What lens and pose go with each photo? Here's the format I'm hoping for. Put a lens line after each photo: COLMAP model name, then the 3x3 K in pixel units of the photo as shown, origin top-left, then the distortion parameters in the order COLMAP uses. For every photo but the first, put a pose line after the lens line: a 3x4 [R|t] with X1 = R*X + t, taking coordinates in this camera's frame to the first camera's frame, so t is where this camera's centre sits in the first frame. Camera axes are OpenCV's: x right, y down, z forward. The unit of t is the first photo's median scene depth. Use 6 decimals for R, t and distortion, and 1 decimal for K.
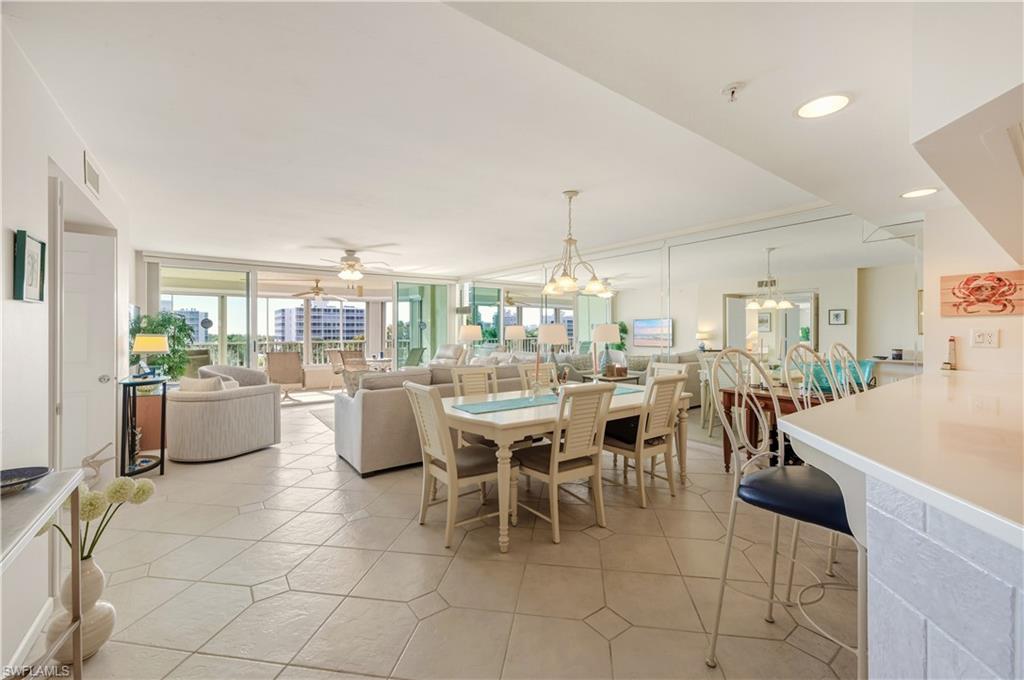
lens RADIAL K [[412.1, 0, 513.9], [0, 412.1, 332.5], [0, 0, 1]] dist [-0.004862, 0.000636]
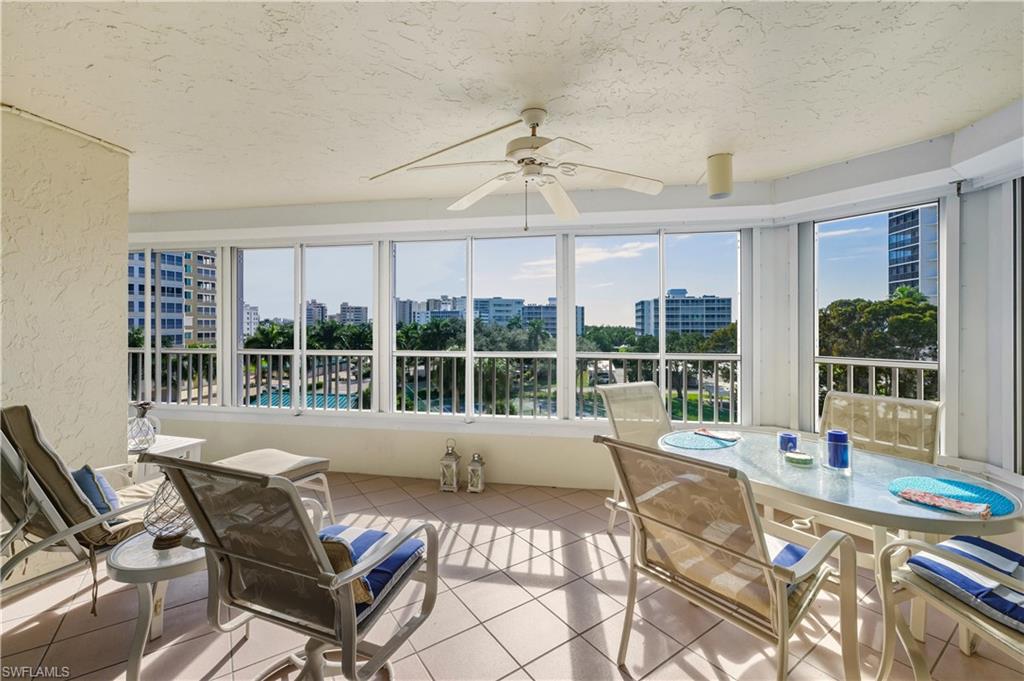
lens RADIAL K [[434.8, 0, 516.3], [0, 434.8, 319.9], [0, 0, 1]] dist [-0.003039, 0.000215]
pose [[0.697387, -0.005980, -0.716669, -0.313991], [-0.002197, 0.999943, -0.010482, -0.004050], [0.716691, 0.008884, 0.697334, 0.841863]]
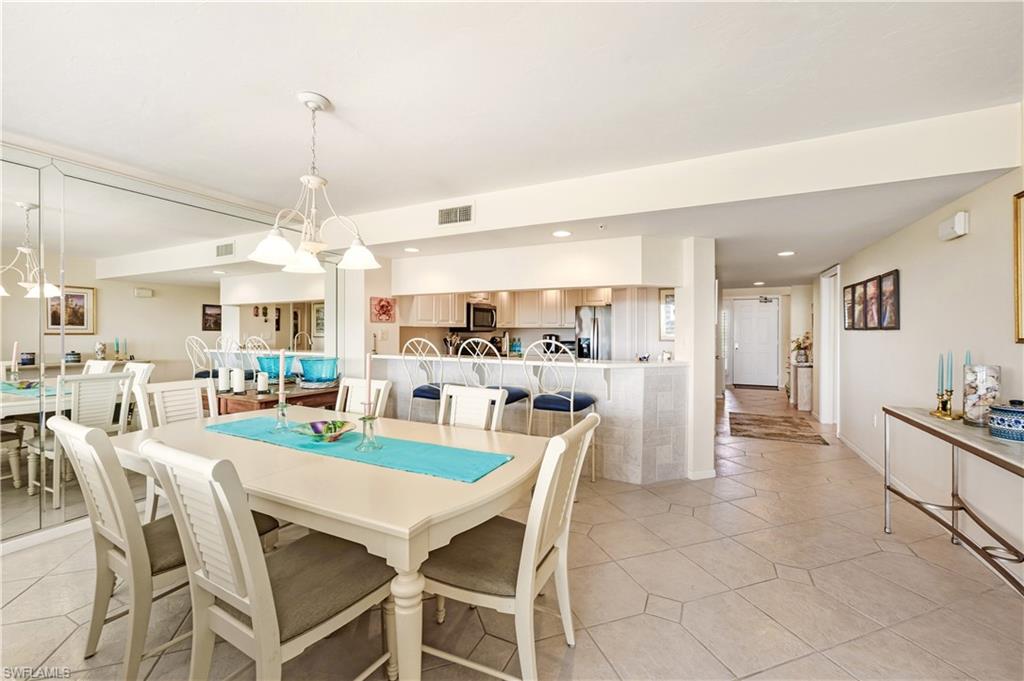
lens RADIAL K [[412.1, 0, 513.9], [0, 412.1, 333.0], [0, 0, 1]] dist [-0.004862, 0.000636]
pose [[-0.459949, -0.004618, 0.887933, -0.210469], [0.002526, 0.999976, 0.006510, -0.001384], [-0.887942, 0.005237, -0.459926, 0.410088]]
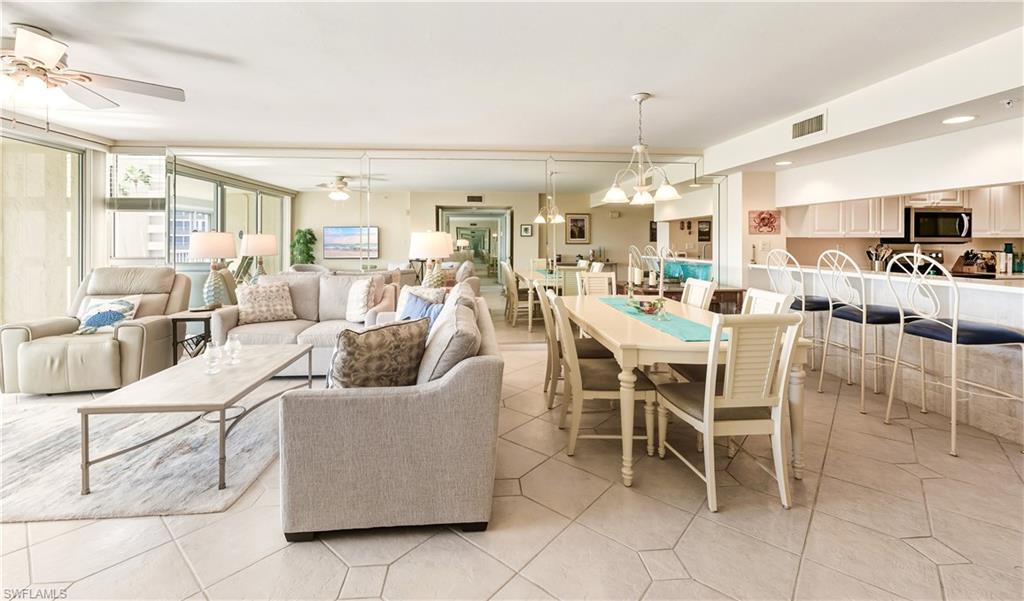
lens RADIAL K [[427.3, 0, 501.6], [0, 427.3, 242.2], [0, 0, 1]] dist [0.000559, 0.000269]
pose [[0.539468, -0.001232, 0.842005, -0.343286], [0.002047, 0.999998, 0.000151, -0.001736], [-0.842003, 0.001643, 0.539470, 0.299263]]
